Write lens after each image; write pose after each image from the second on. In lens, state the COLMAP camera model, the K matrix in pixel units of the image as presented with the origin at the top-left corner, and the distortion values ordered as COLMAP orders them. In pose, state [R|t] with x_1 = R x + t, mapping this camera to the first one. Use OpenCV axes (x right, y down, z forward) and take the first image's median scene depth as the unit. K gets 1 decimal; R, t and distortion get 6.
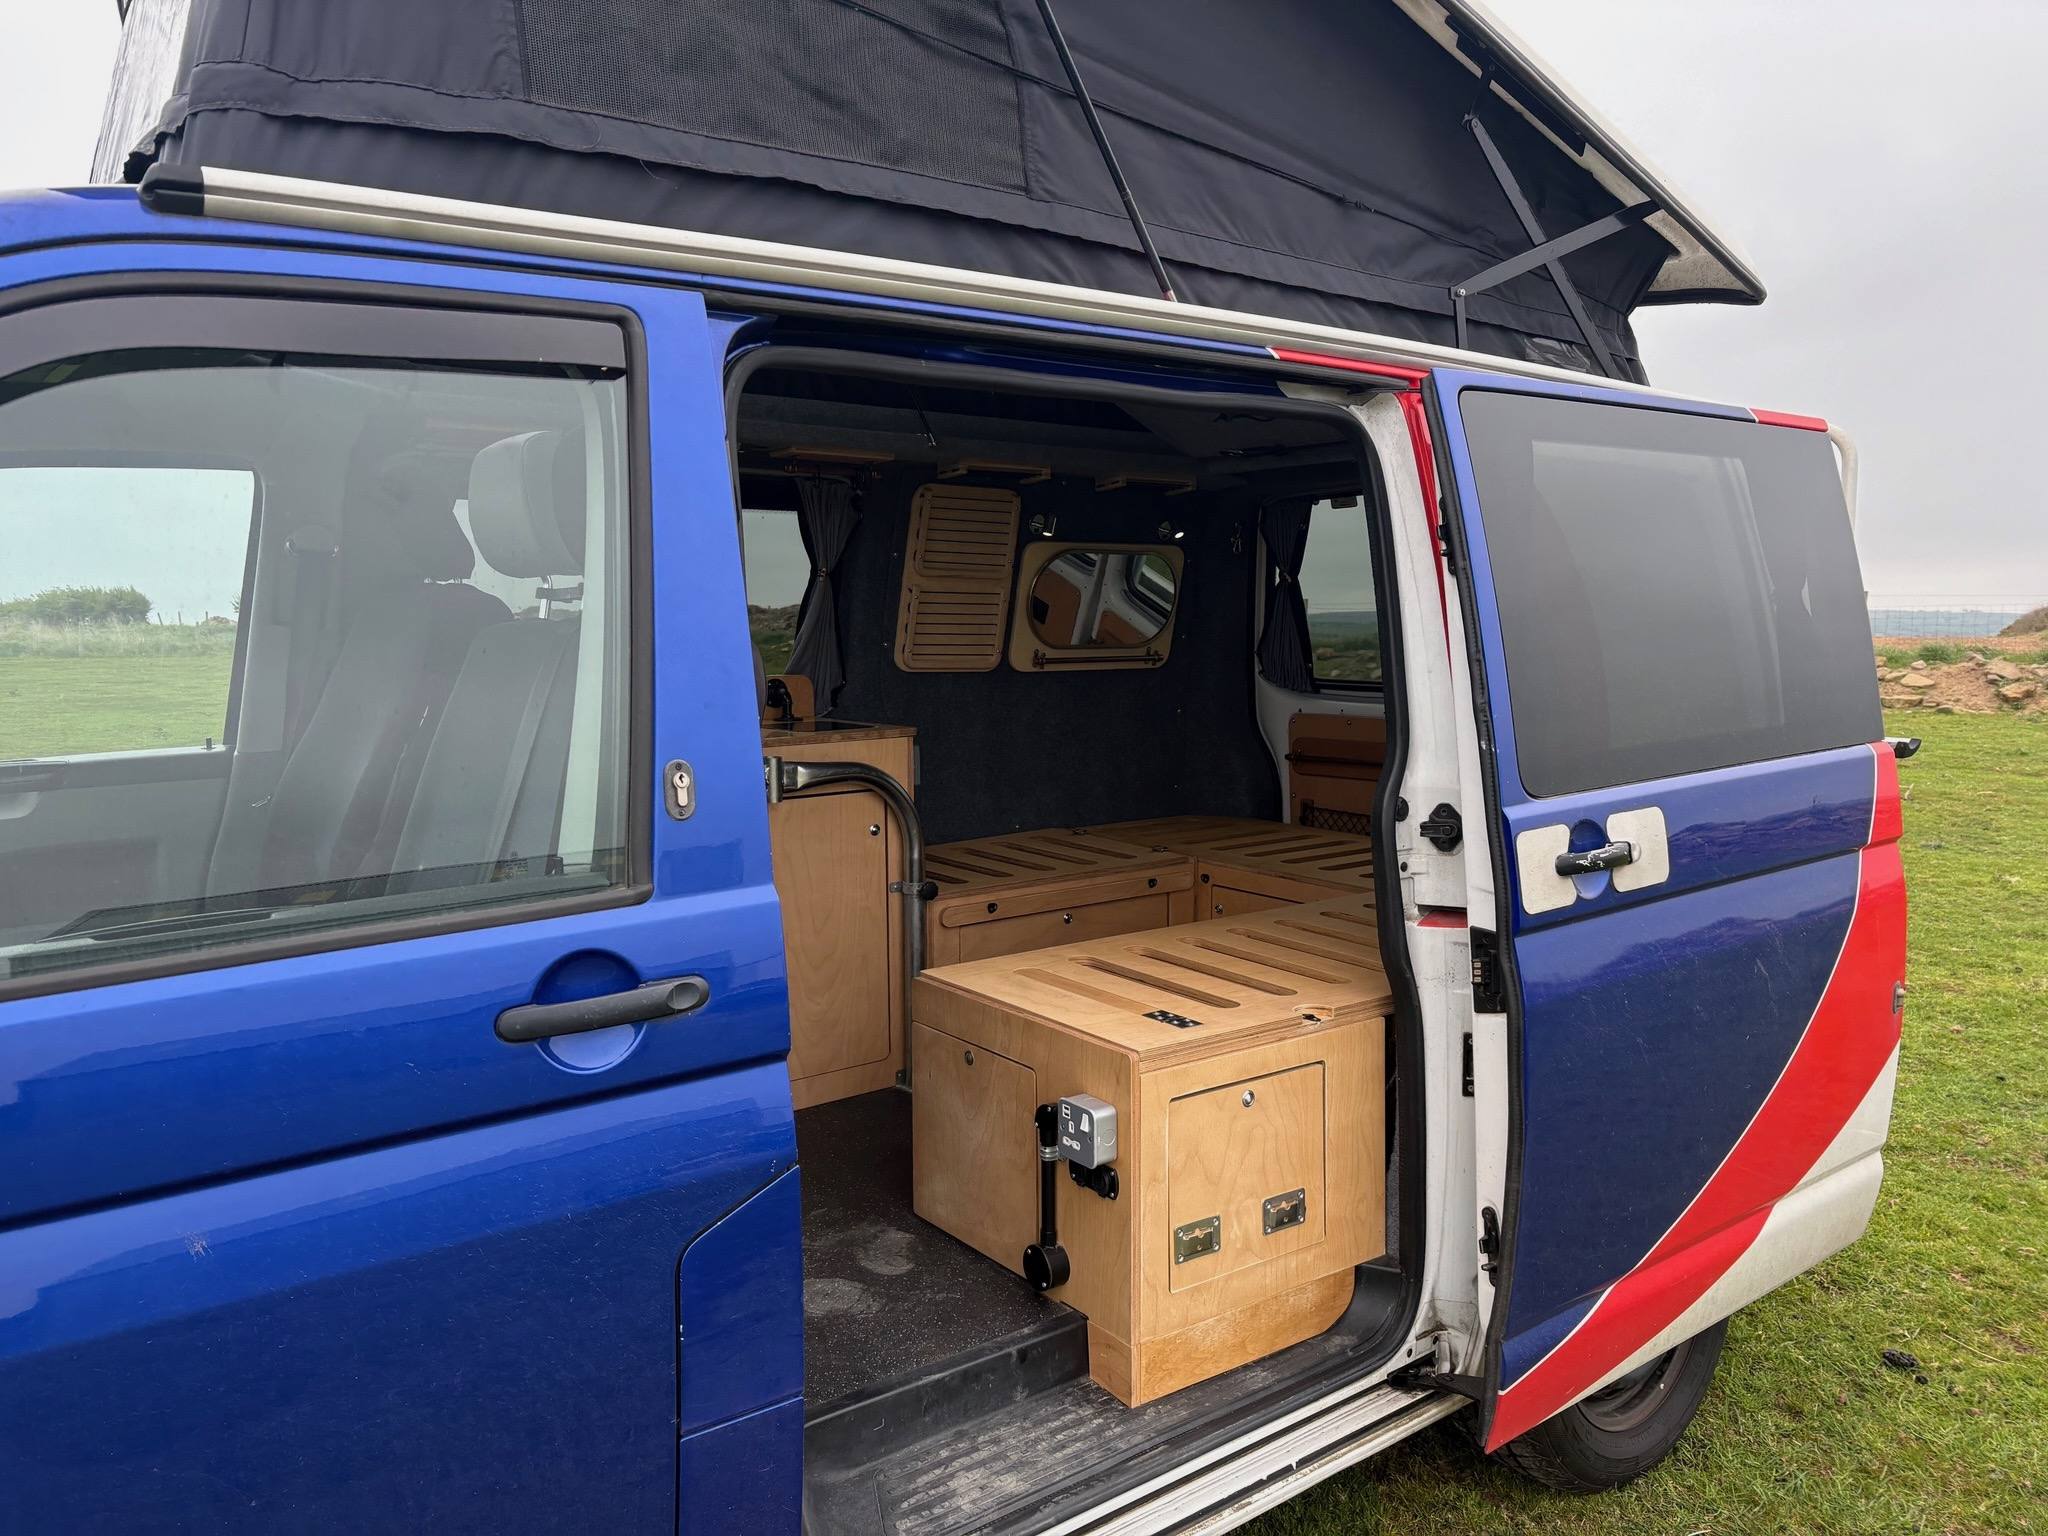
lens RADIAL K [[1555.0, 0, 1026.5], [0, 1555.0, 739.6], [0, 0, 1]] dist [0.022176, -0.000908]
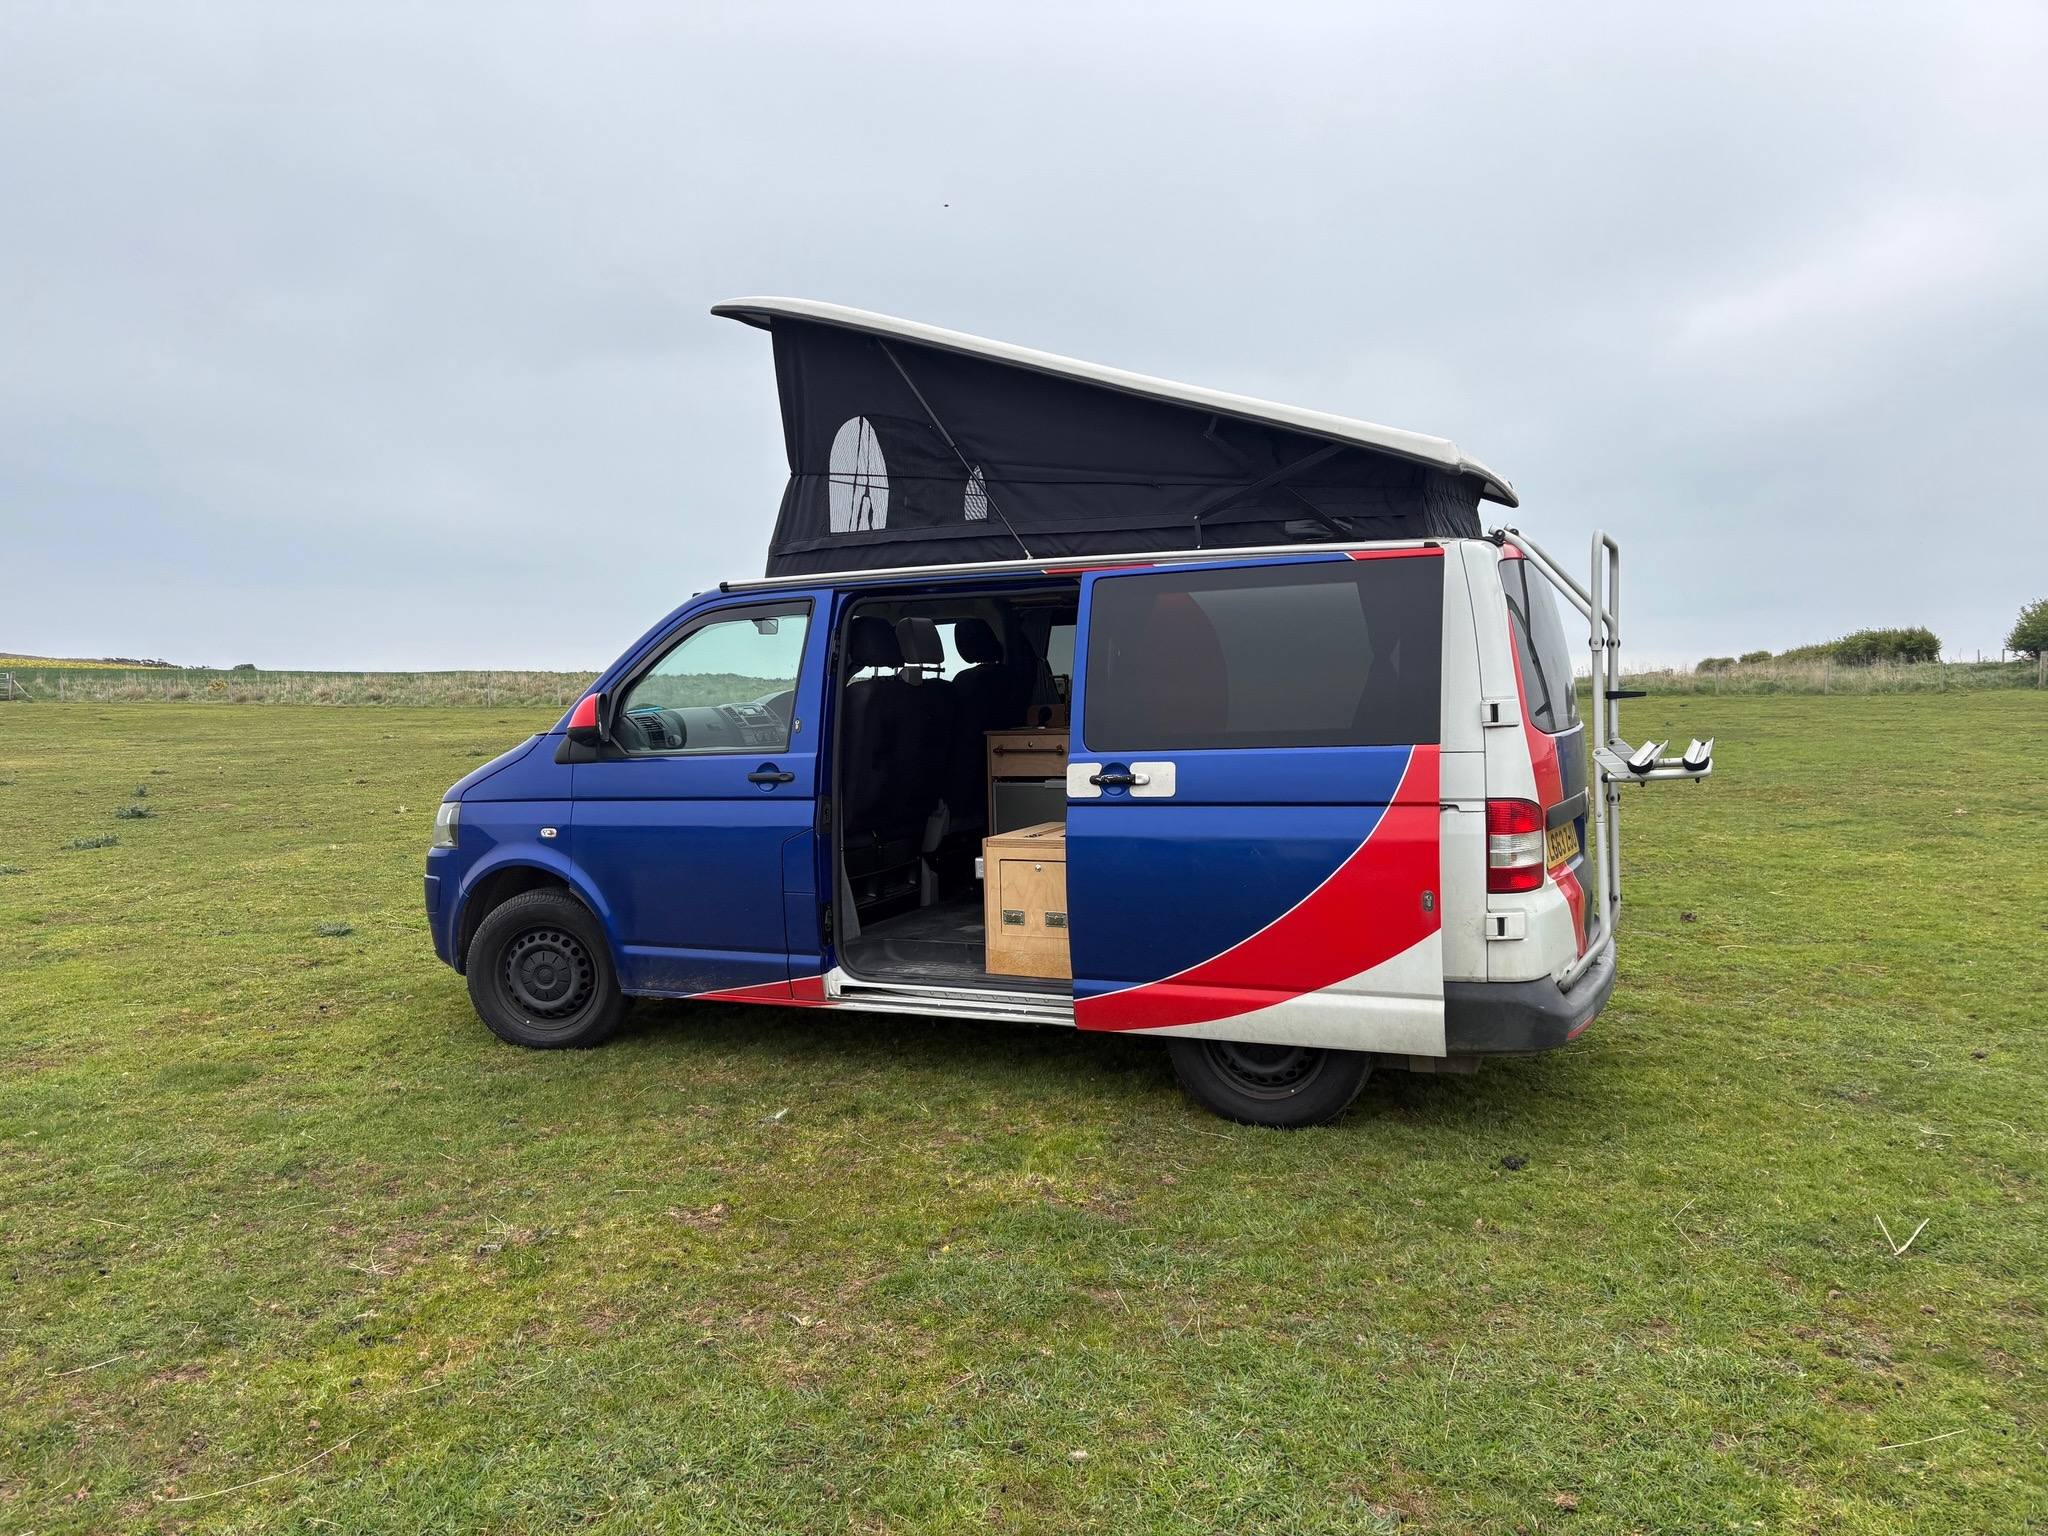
lens RADIAL K [[1542.8, 0, 1026.5], [0, 1542.8, 729.5], [0, 0, 1]] dist [0.156889, -0.000249]
pose [[0.456705, 0.027091, -0.889205, 1.638946], [-0.055285, 0.998469, 0.002025, 0.003966], [0.887899, 0.048235, 0.457504, -0.110719]]
